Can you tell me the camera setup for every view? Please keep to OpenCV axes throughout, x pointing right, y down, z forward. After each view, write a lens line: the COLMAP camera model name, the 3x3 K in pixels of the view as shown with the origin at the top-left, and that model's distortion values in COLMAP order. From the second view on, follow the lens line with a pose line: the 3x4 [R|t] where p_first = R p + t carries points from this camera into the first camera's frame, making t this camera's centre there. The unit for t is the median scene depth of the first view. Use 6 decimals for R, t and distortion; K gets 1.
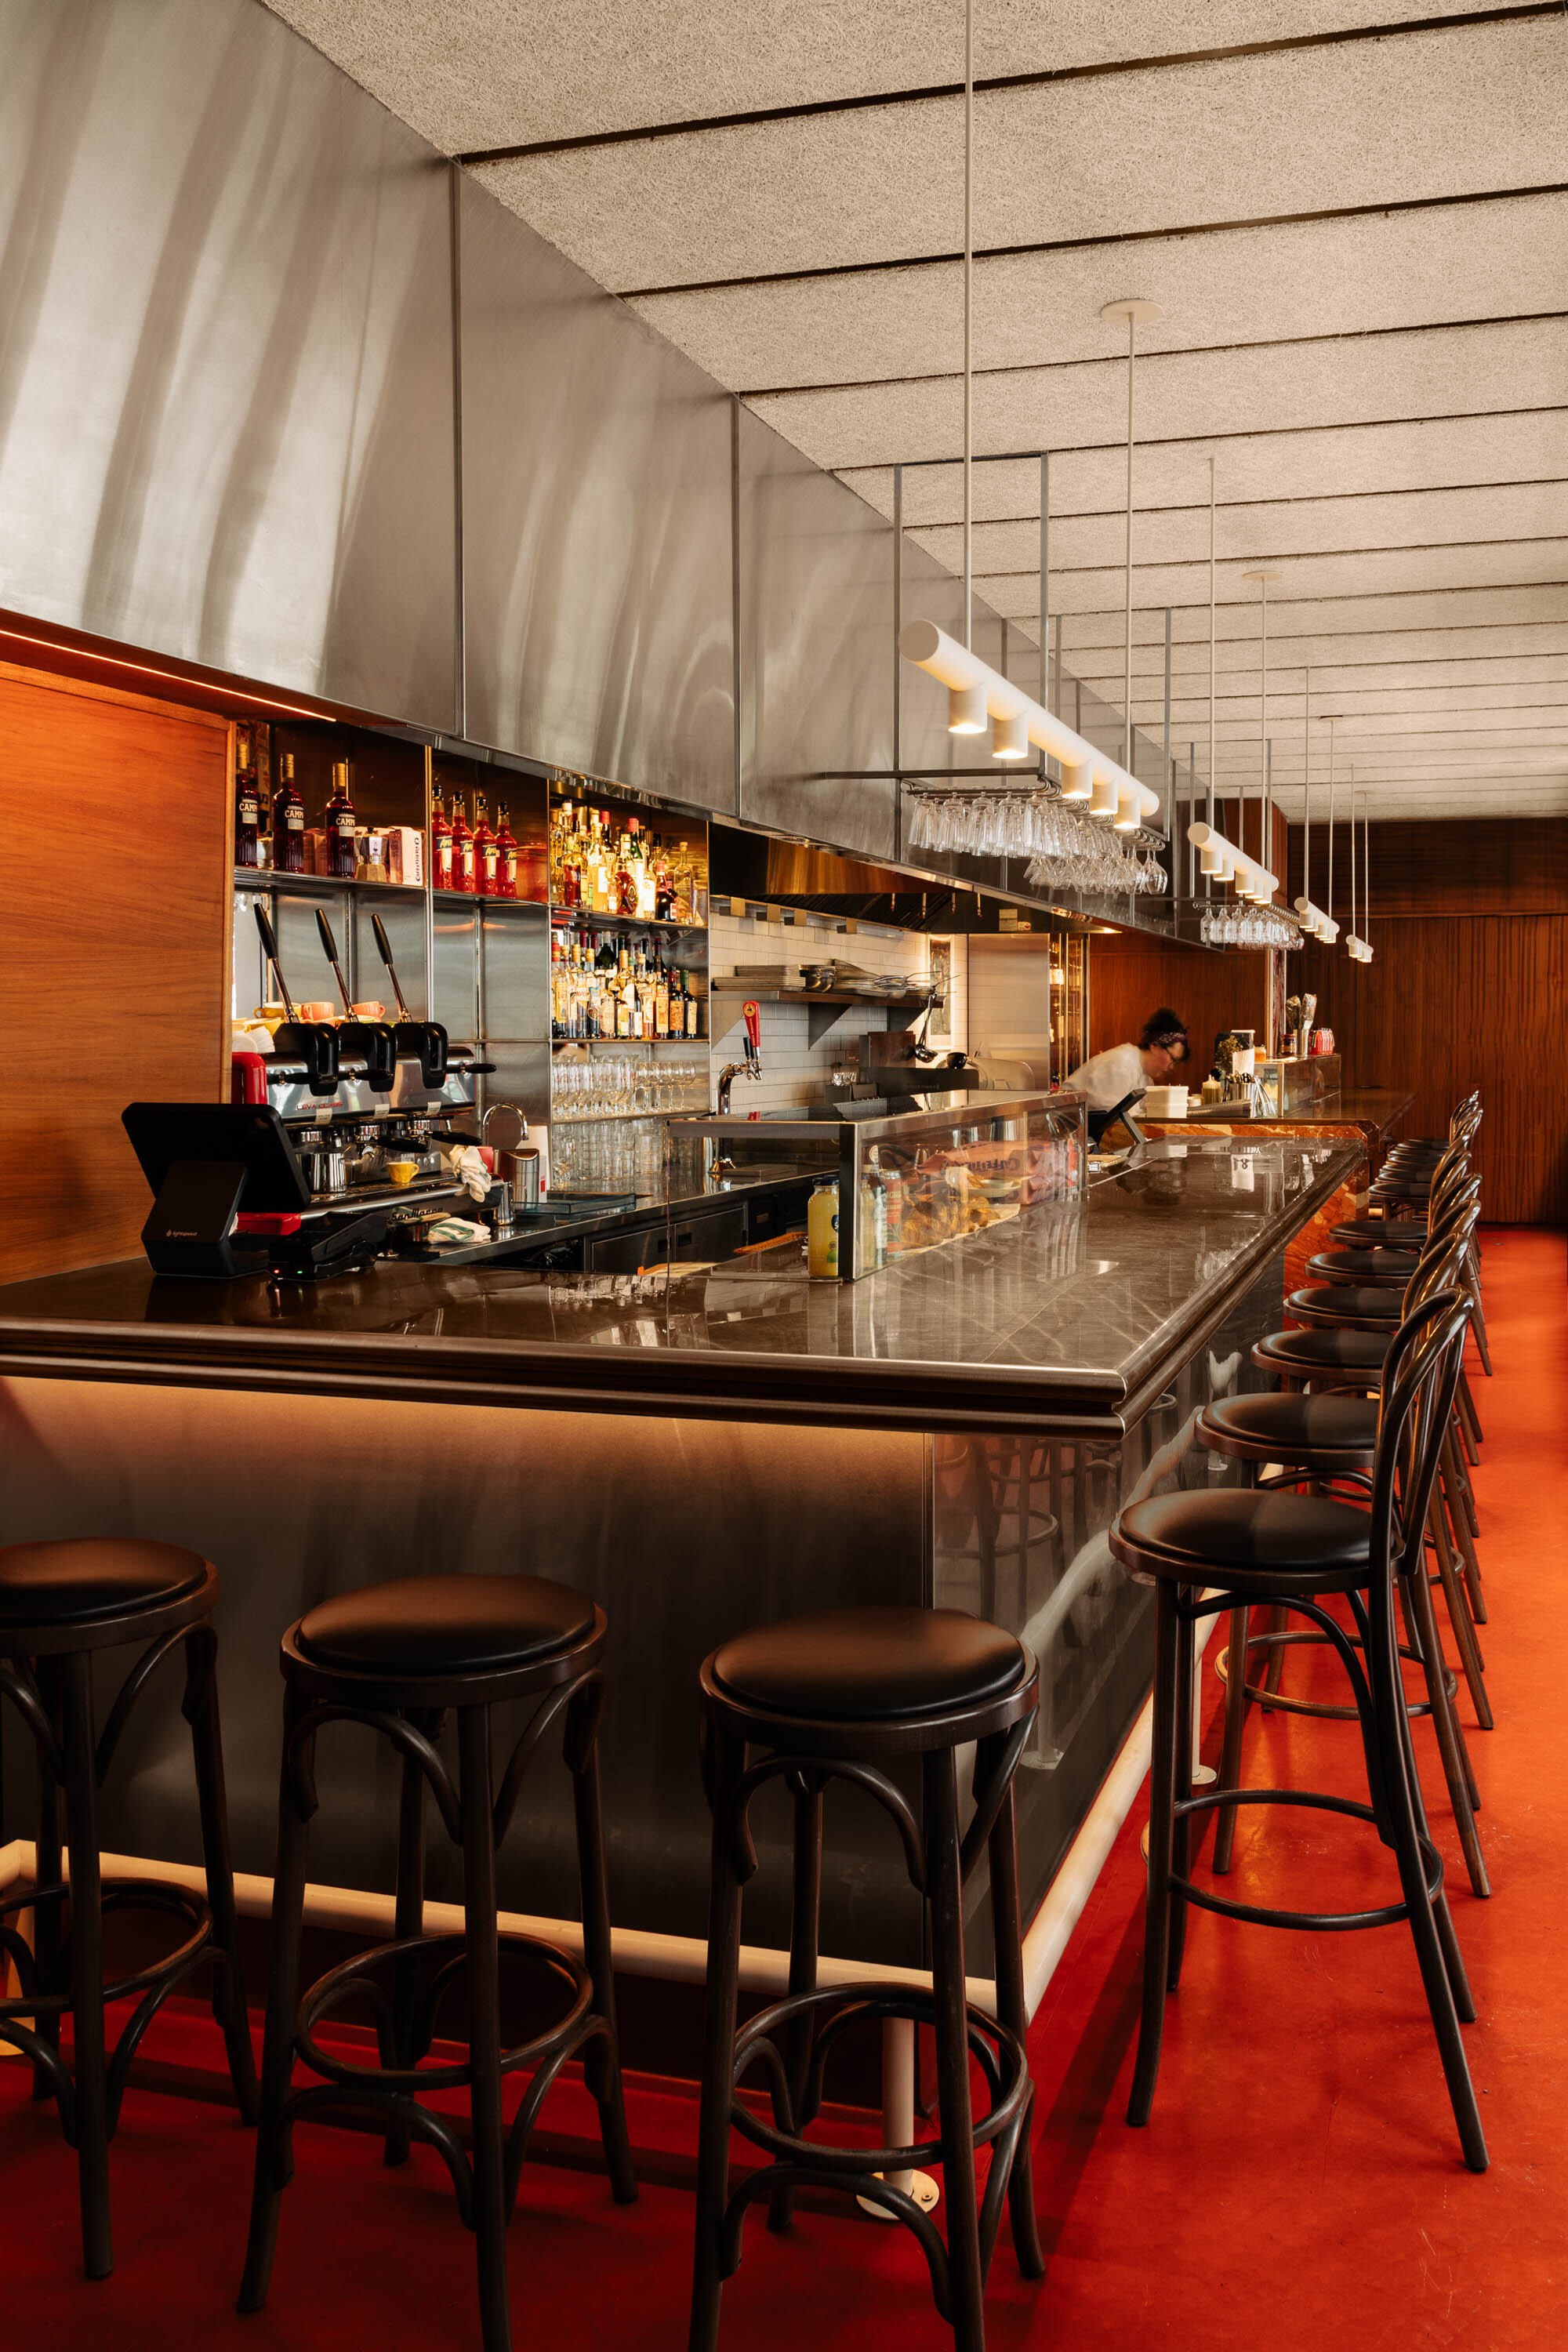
lens RADIAL K [[1864.7, 0, 905.3], [0, 1864.7, 1085.3], [0, 0, 1]] dist [-0.005355, -0.001111]
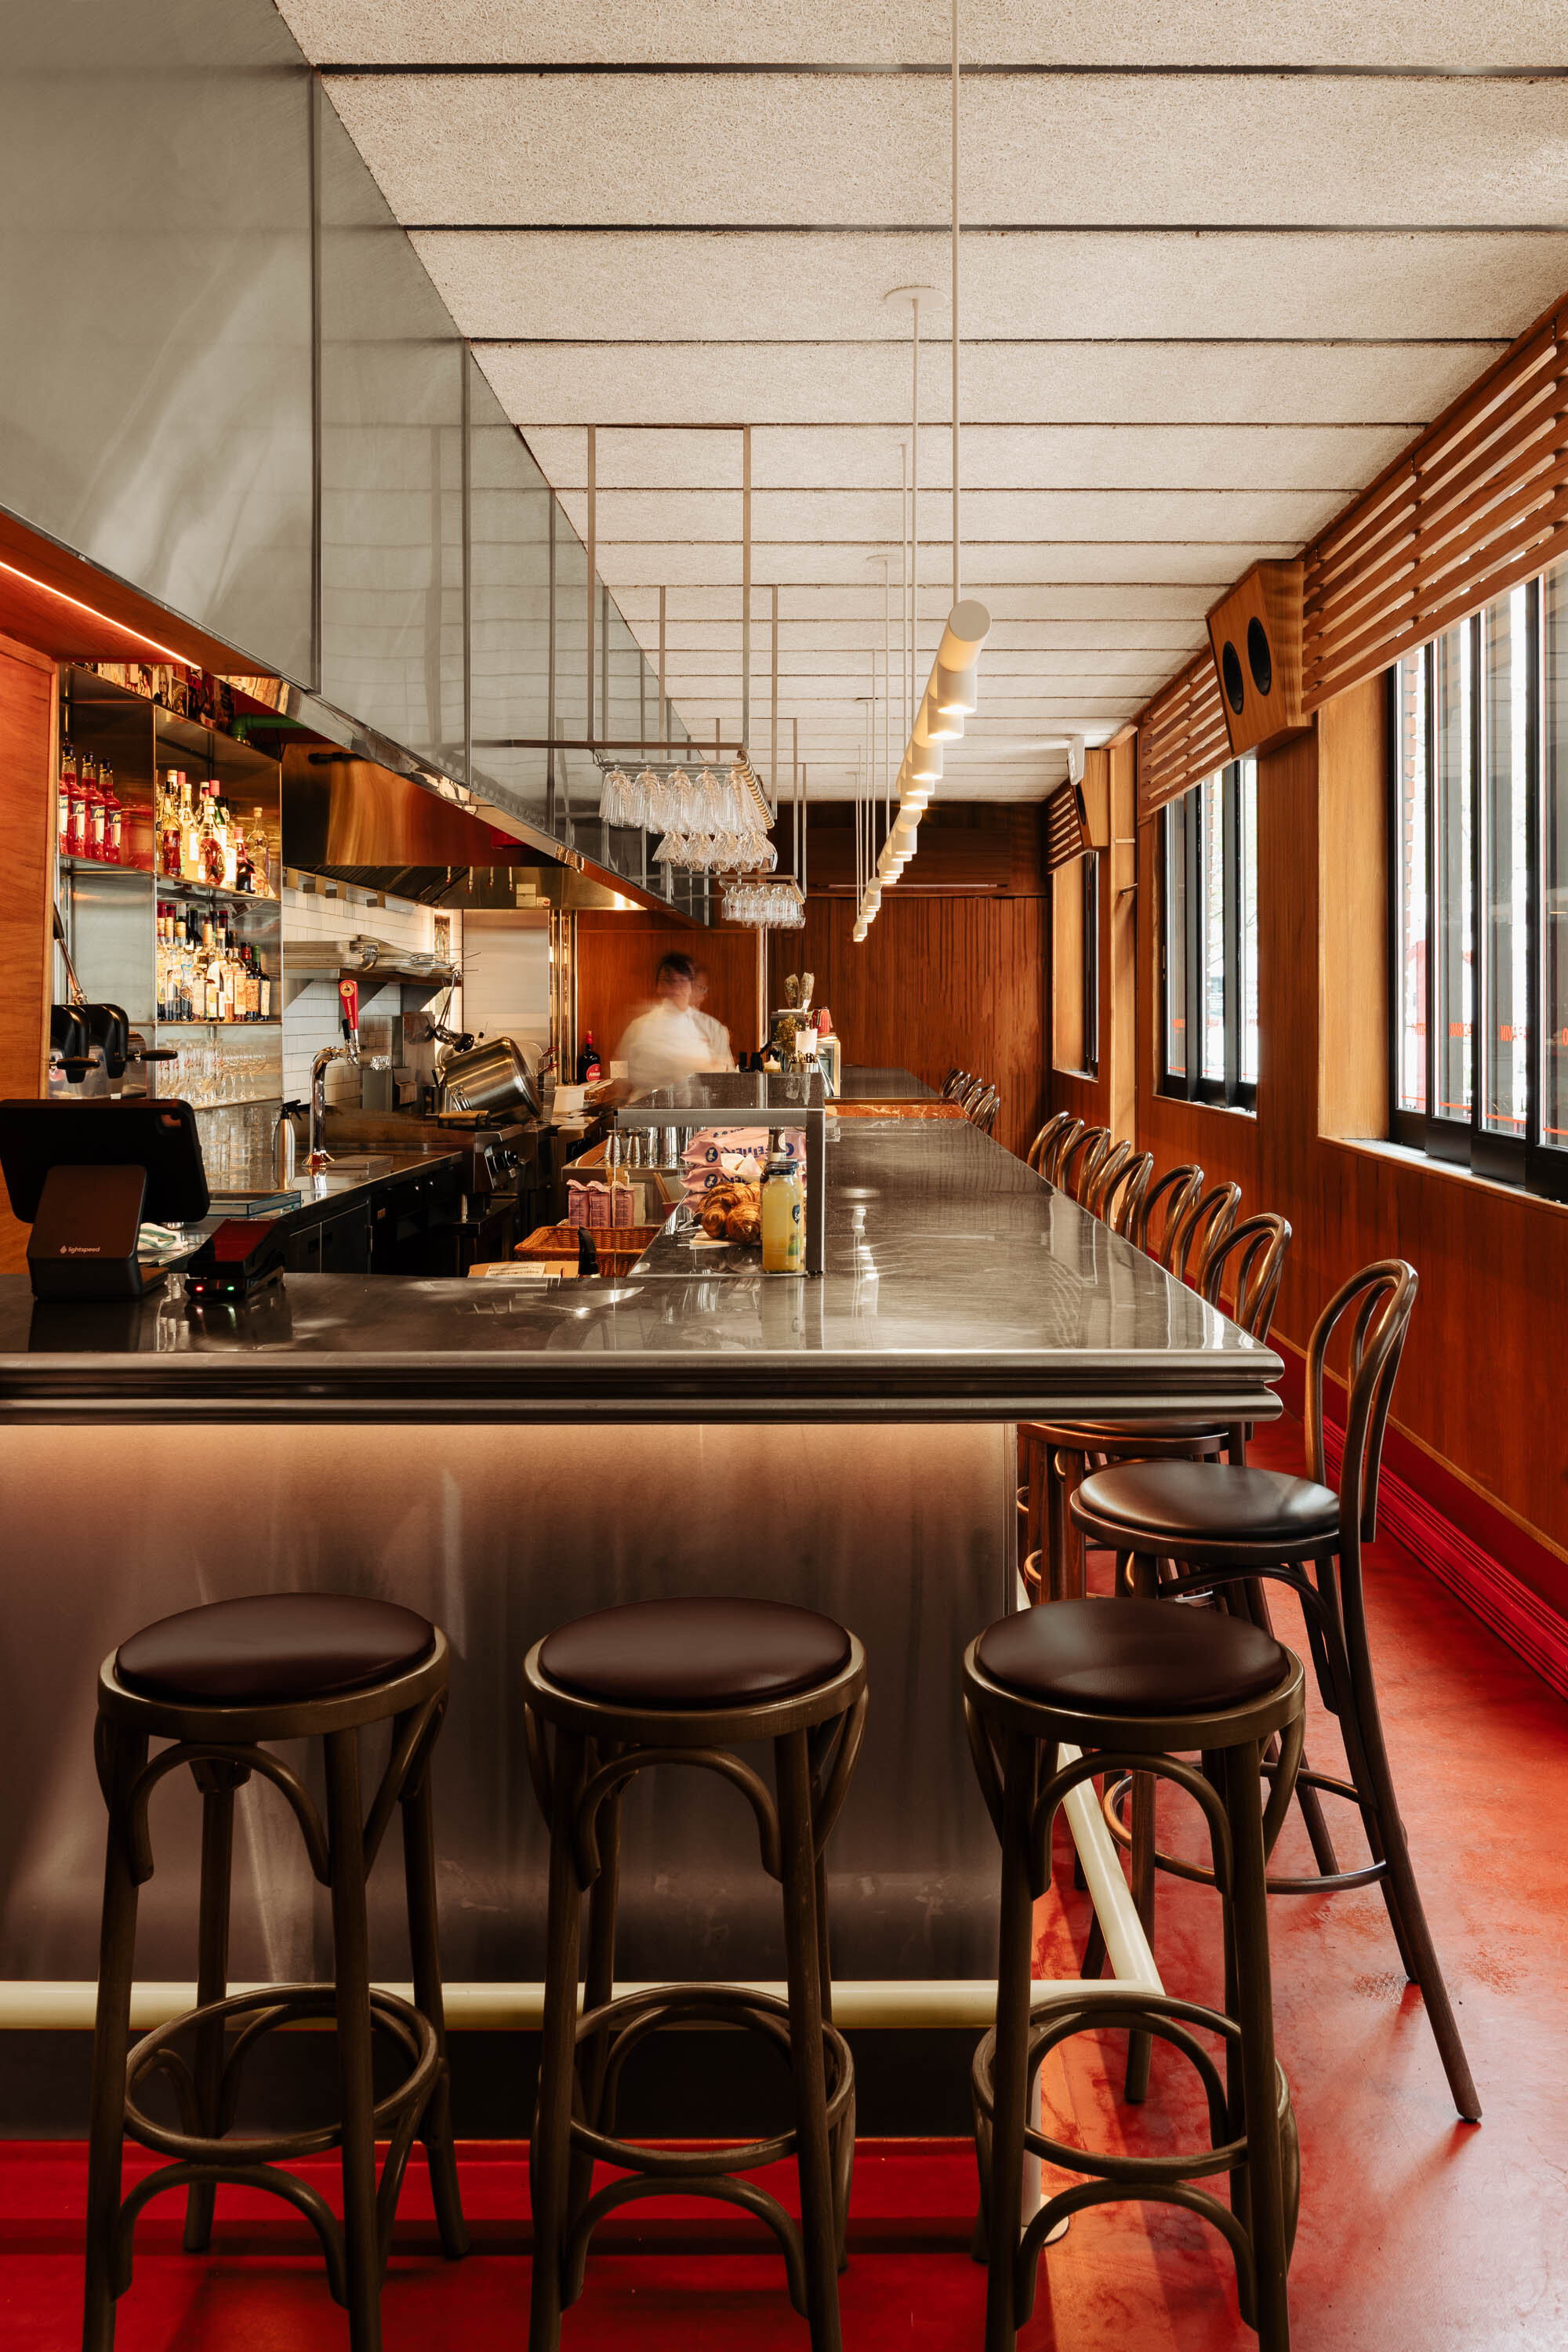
lens RADIAL K [[1929.3, 0, 798.4], [0, 1929.3, 1005.4], [0, 0, 1]] dist [-0.004844, -0.000626]
pose [[0.960645, -0.002507, 0.277769, -0.163438], [0.011234, 0.999492, -0.029831, -0.001802], [-0.277553, 0.031778, 0.960185, 0.020285]]
